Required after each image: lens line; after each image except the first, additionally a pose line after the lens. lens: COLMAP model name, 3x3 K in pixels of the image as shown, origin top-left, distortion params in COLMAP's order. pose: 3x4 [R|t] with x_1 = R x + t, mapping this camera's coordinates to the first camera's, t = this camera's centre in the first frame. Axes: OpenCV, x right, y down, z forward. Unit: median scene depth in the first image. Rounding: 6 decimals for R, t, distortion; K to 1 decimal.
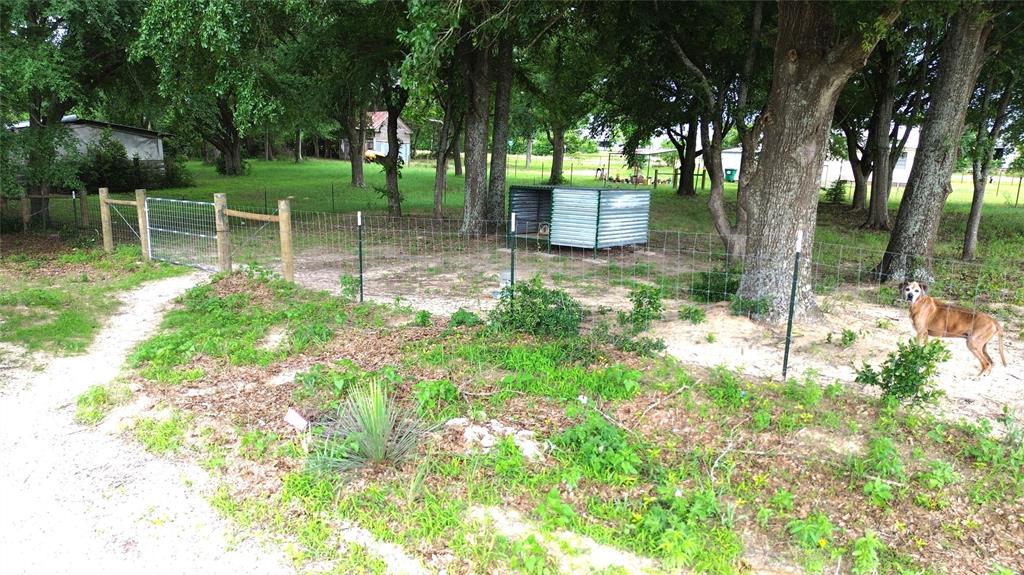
lens RADIAL K [[712.4, 0, 512.0], [0, 712.4, 287.5], [0, 0, 1]] dist [0.070631, -0.078157]
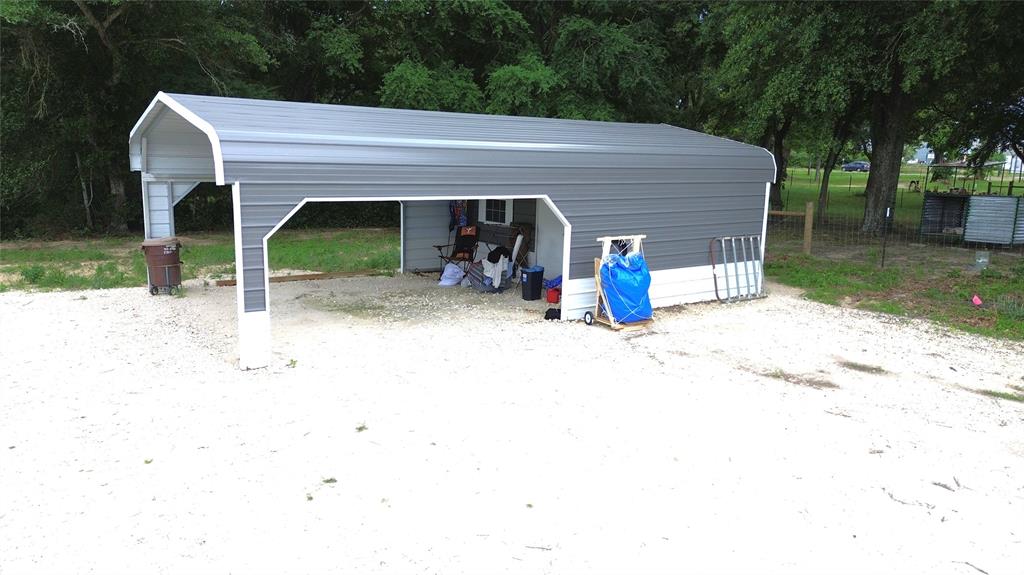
lens RADIAL K [[712.4, 0, 512.0], [0, 712.4, 287.5], [0, 0, 1]] dist [0.070631, -0.078157]
pose [[0.949542, 0.046825, -0.310125, -0.639410], [-0.052787, 0.998547, -0.010856, 0.160685], [0.309166, 0.026678, 0.950634, -0.928201]]
